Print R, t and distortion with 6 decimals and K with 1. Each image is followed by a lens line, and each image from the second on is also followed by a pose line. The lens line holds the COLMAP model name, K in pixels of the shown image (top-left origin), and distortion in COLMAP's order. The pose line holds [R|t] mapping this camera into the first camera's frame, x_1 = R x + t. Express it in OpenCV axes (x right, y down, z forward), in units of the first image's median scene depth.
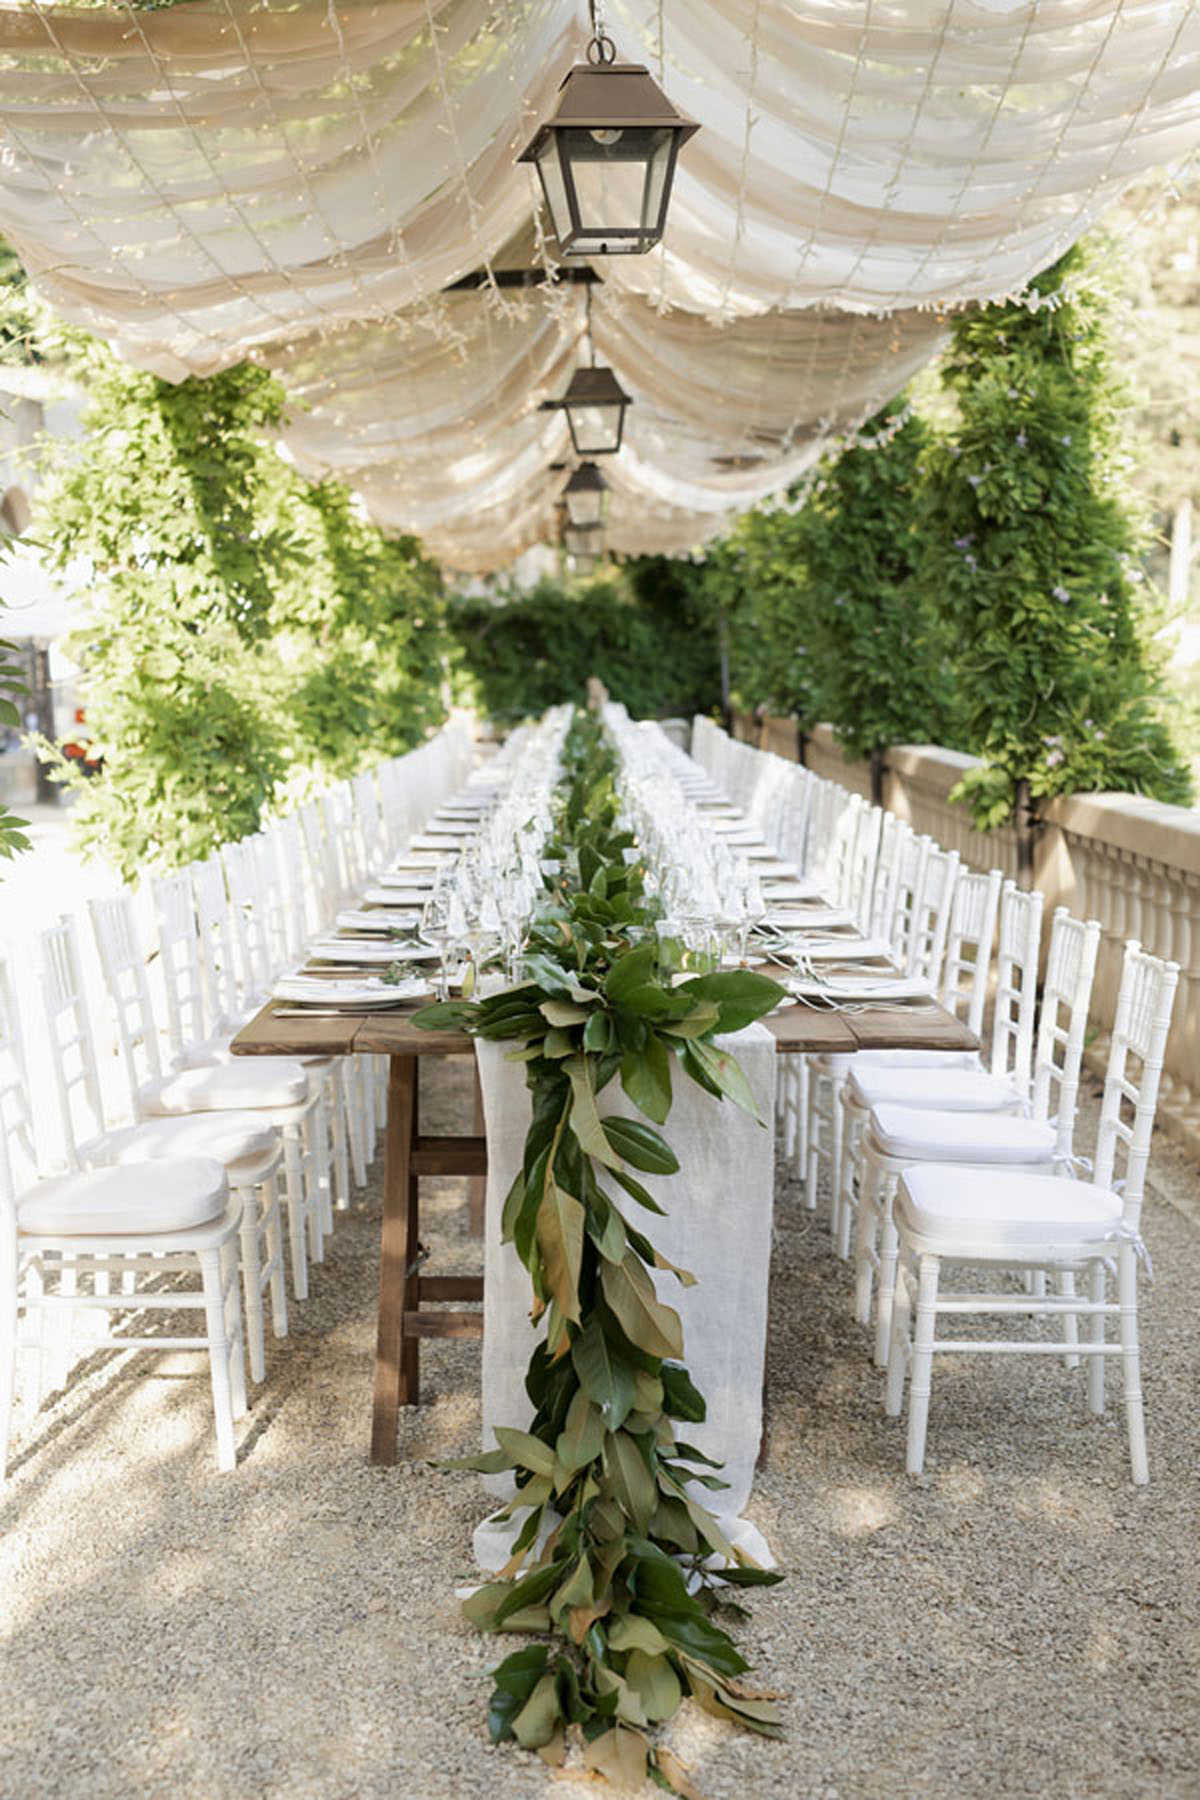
lens RADIAL K [[2536.4, 0, 603.7], [0, 2536.4, 905.7], [0, 0, 1]] dist [0.020053, 0.000000]
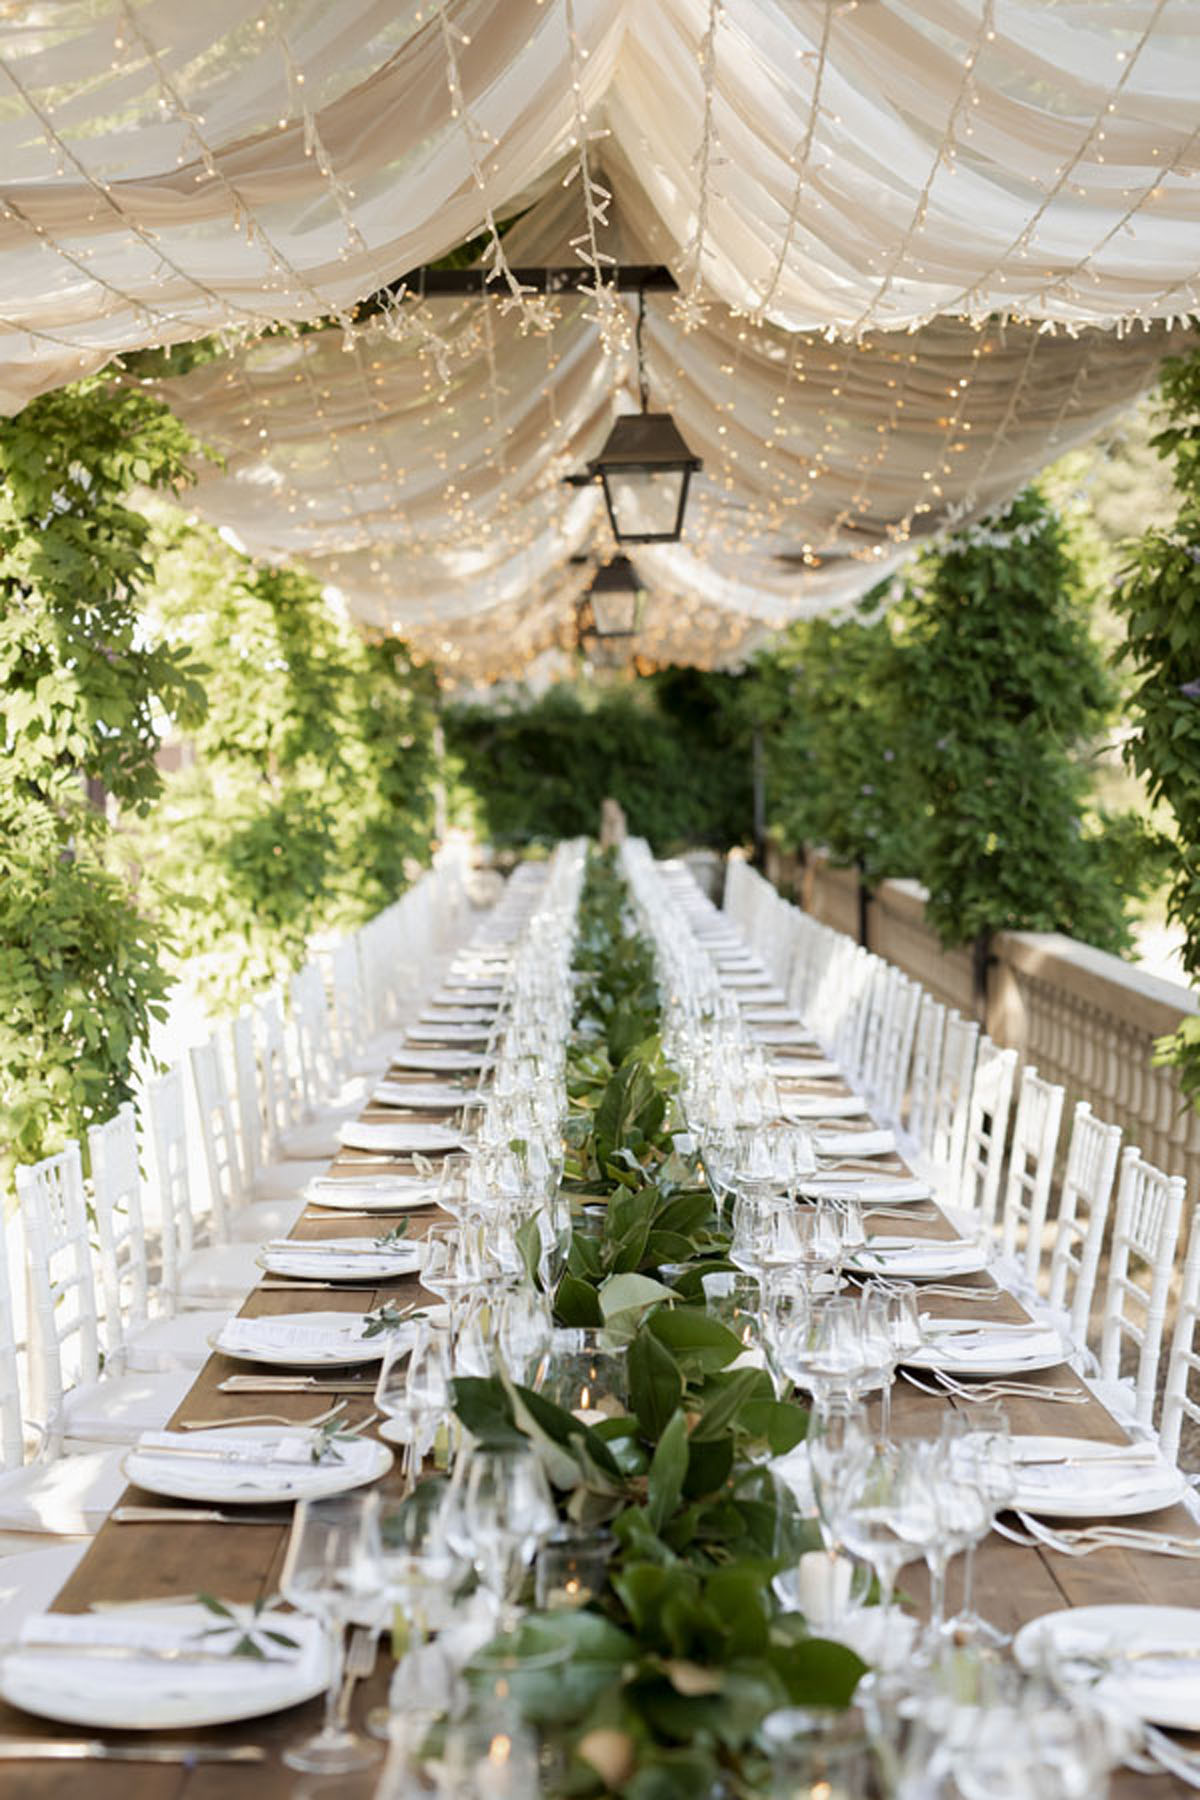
lens RADIAL K [[2536.4, 0, 596.1], [0, 2536.4, 895.8], [0, 0, 1]] dist [0.020053, 0.000000]
pose [[0.999545, 0.029833, -0.004449, -0.006891], [-0.029987, 0.998762, -0.039682, -0.039554], [0.003259, 0.039798, 0.999202, 0.228645]]
